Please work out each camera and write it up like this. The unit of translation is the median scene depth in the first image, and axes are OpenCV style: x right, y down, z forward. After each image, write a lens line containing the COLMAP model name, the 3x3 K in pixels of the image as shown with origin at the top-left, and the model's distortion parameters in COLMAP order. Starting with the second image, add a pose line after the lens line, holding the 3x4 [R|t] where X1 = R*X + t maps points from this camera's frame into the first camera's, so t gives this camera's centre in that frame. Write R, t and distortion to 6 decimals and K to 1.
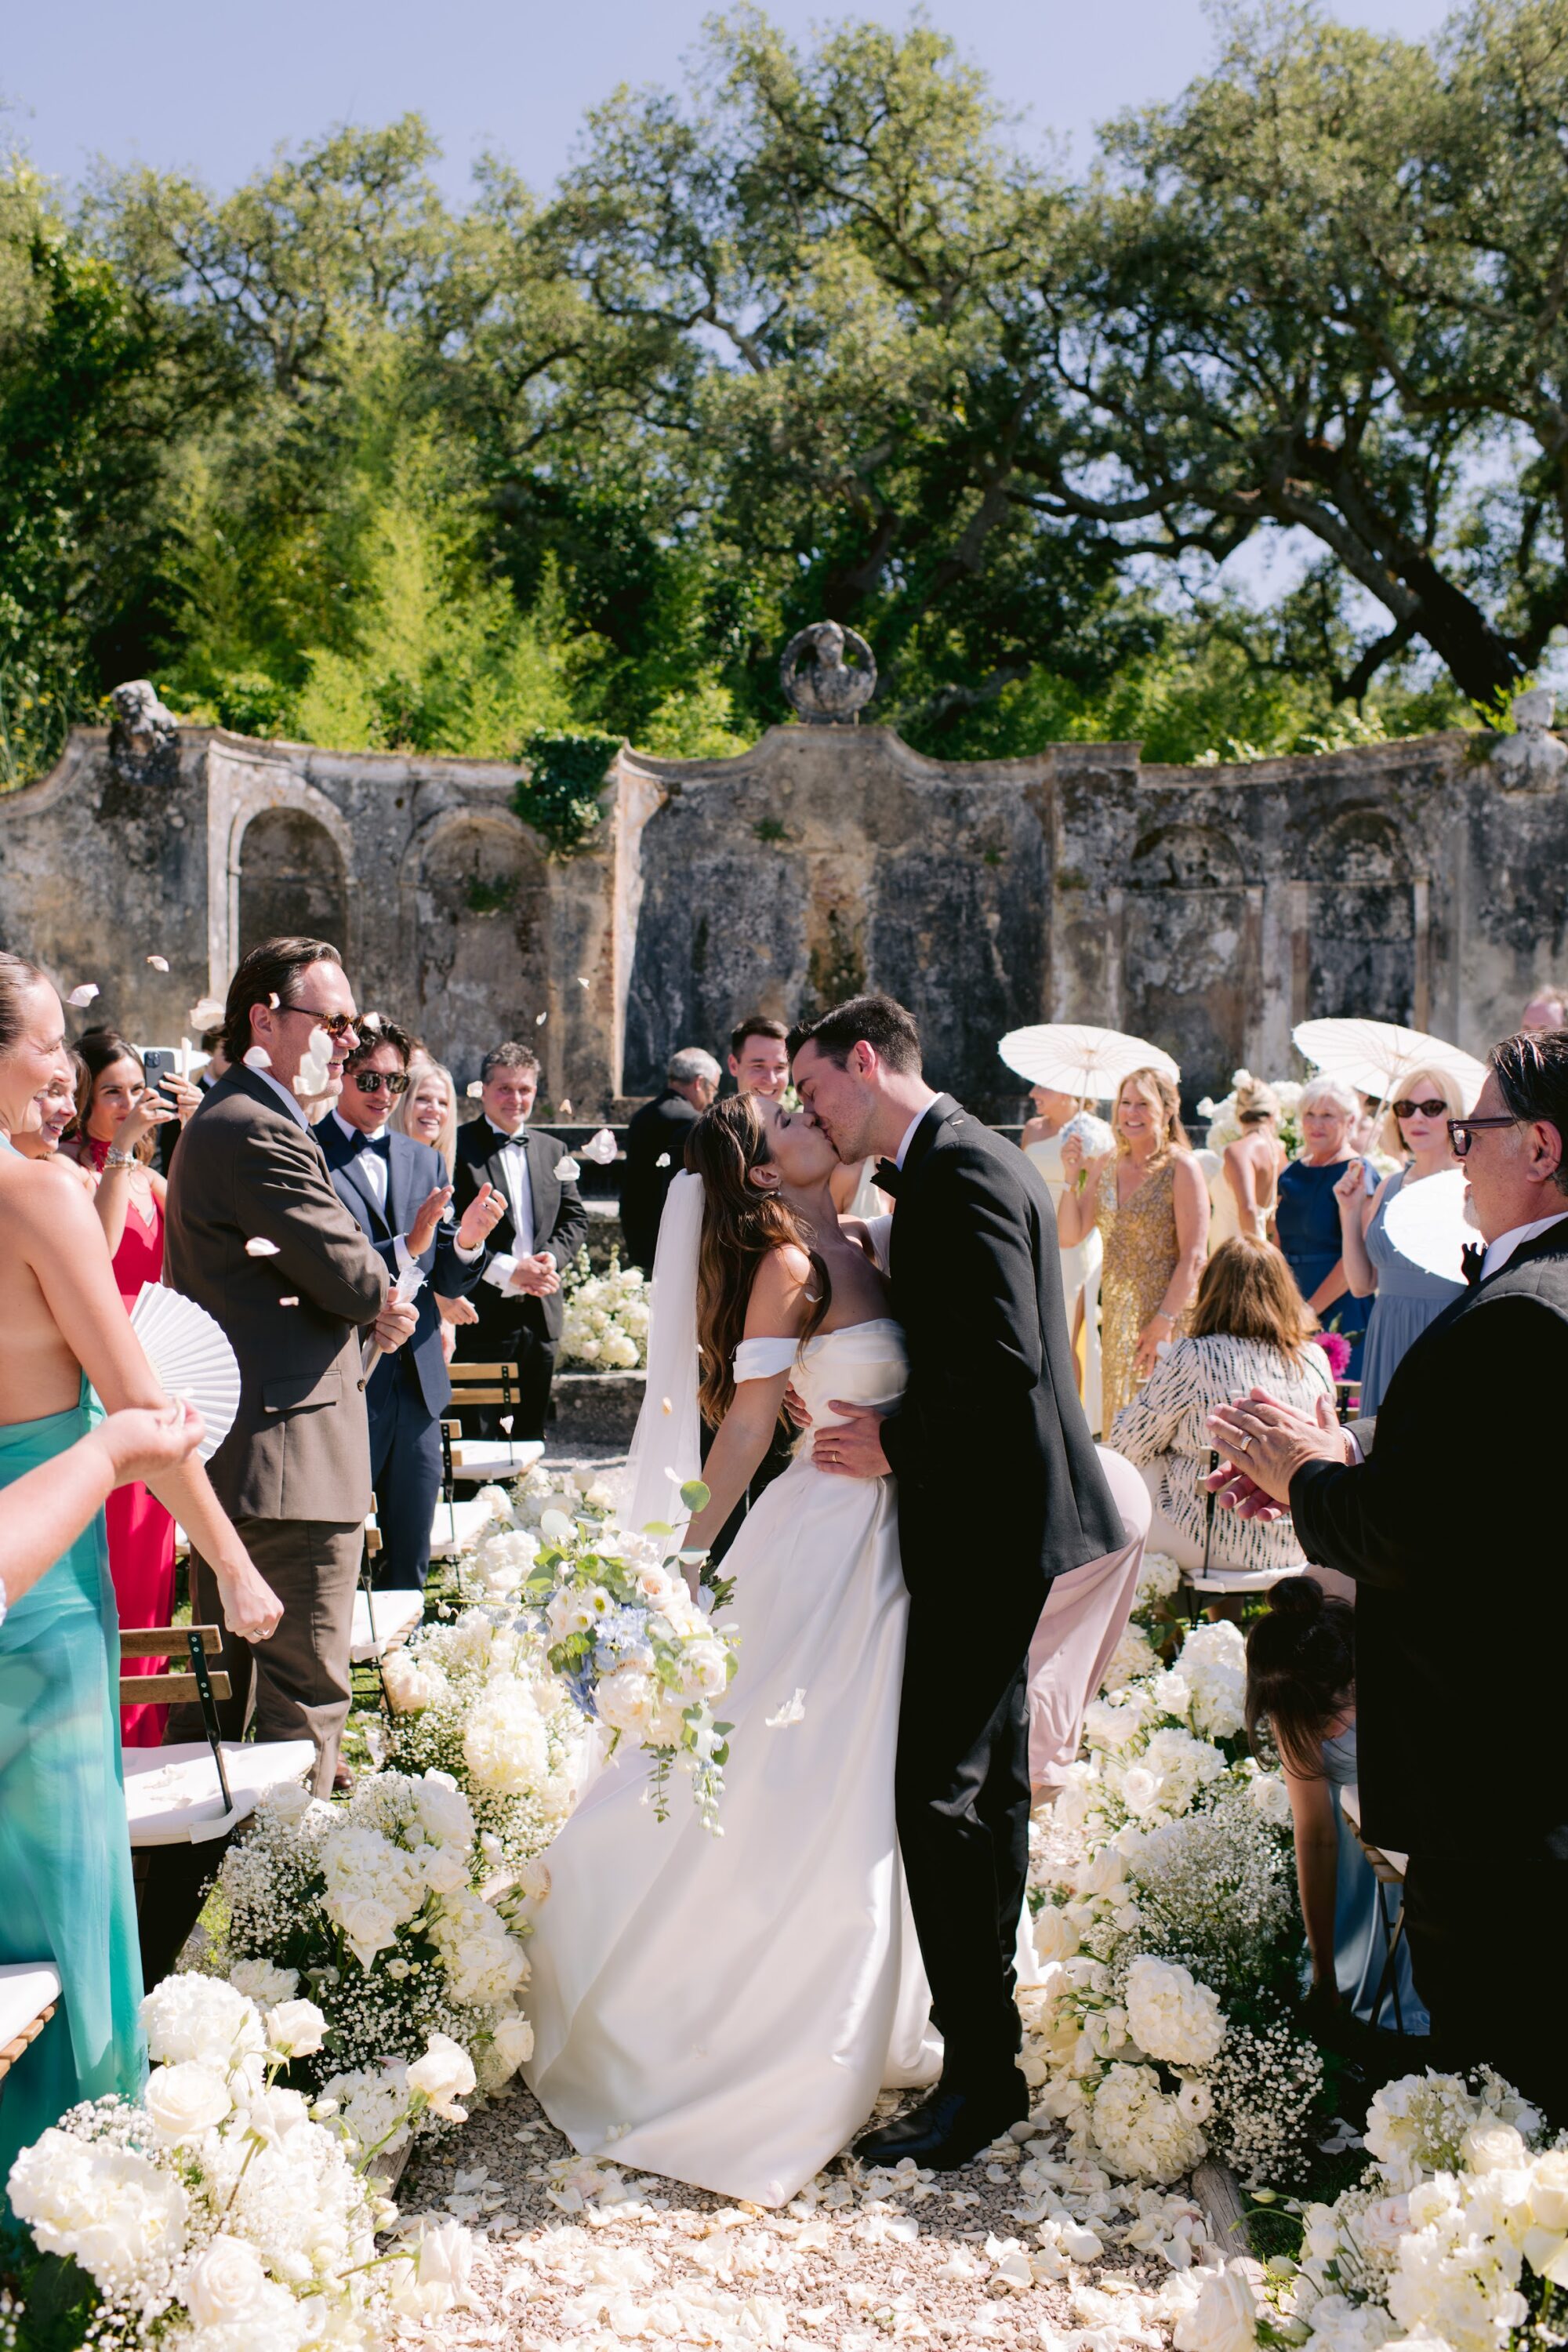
lens RADIAL K [[2234.5, 0, 779.9], [0, 2234.5, 1108.5], [0, 0, 1]] dist [-0.001033, 0.018184]
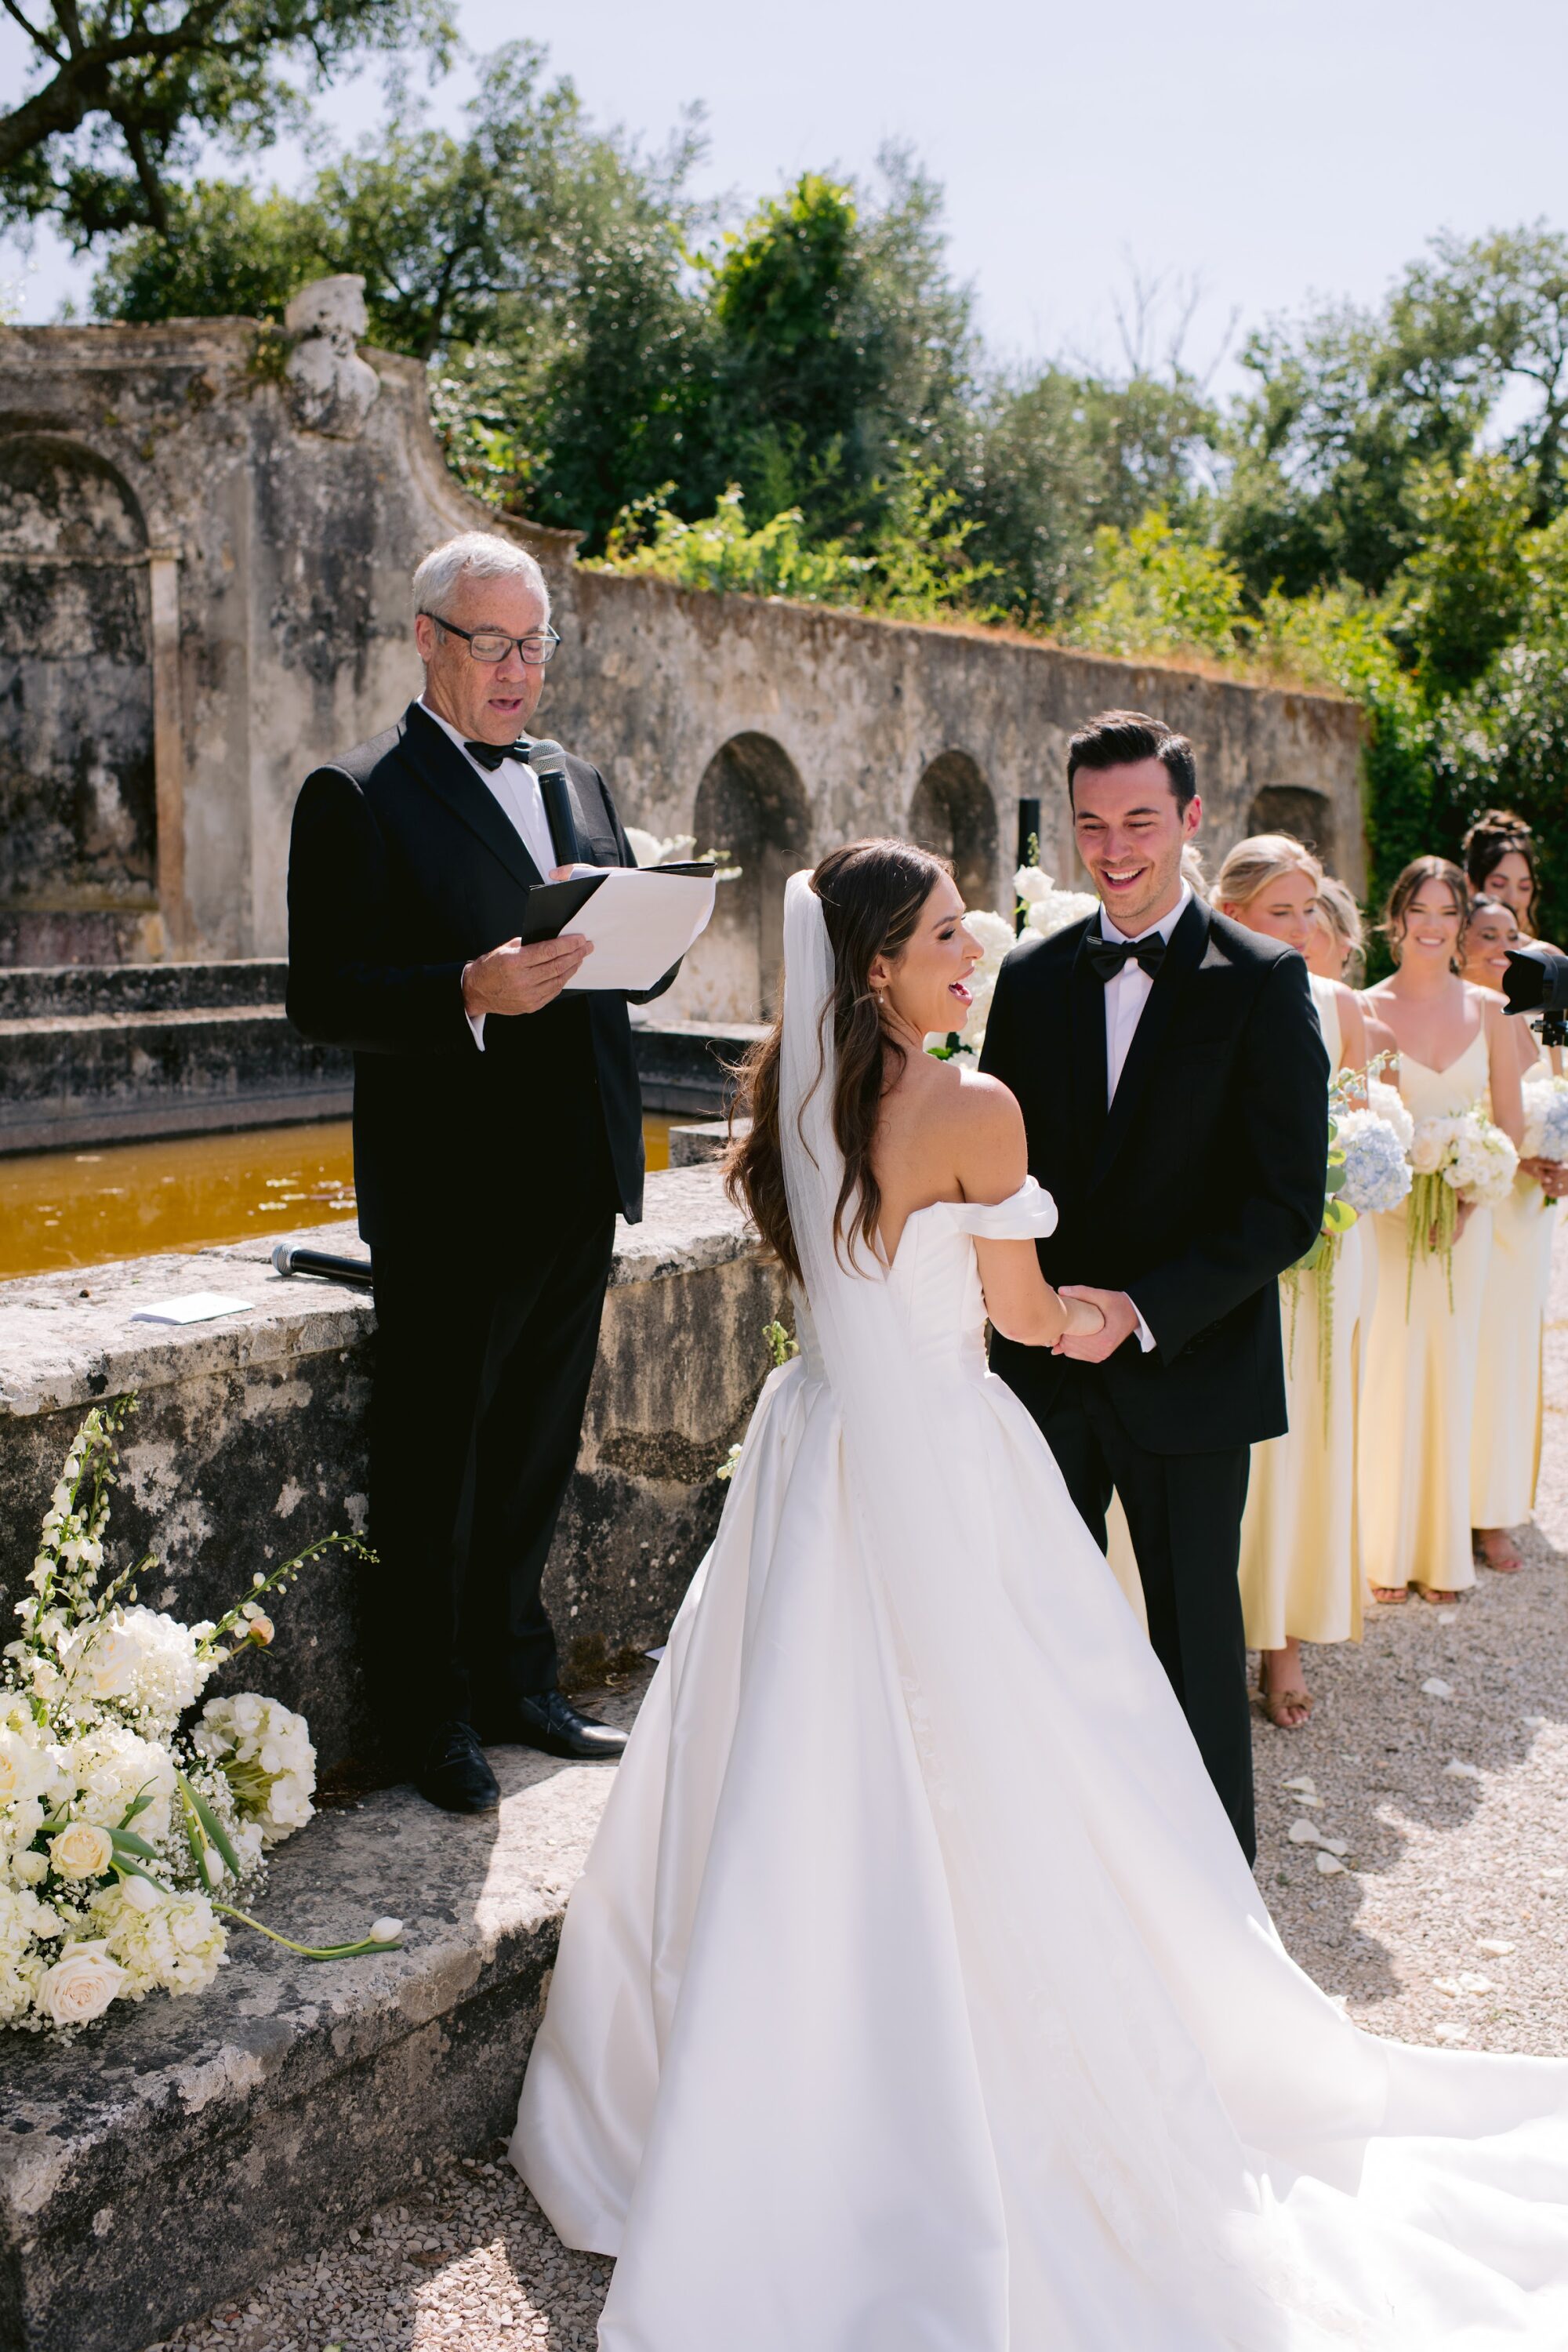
lens RADIAL K [[2341.6, 0, 784.0], [0, 2341.6, 1176.0], [0, 0, 1]] dist [-0.103577, 0.103250]
pose [[0.588995, -0.100115, 0.801911, -0.126934], [0.006437, 0.992846, 0.119224, -0.006332], [-0.808111, -0.065061, 0.585426, 0.419120]]
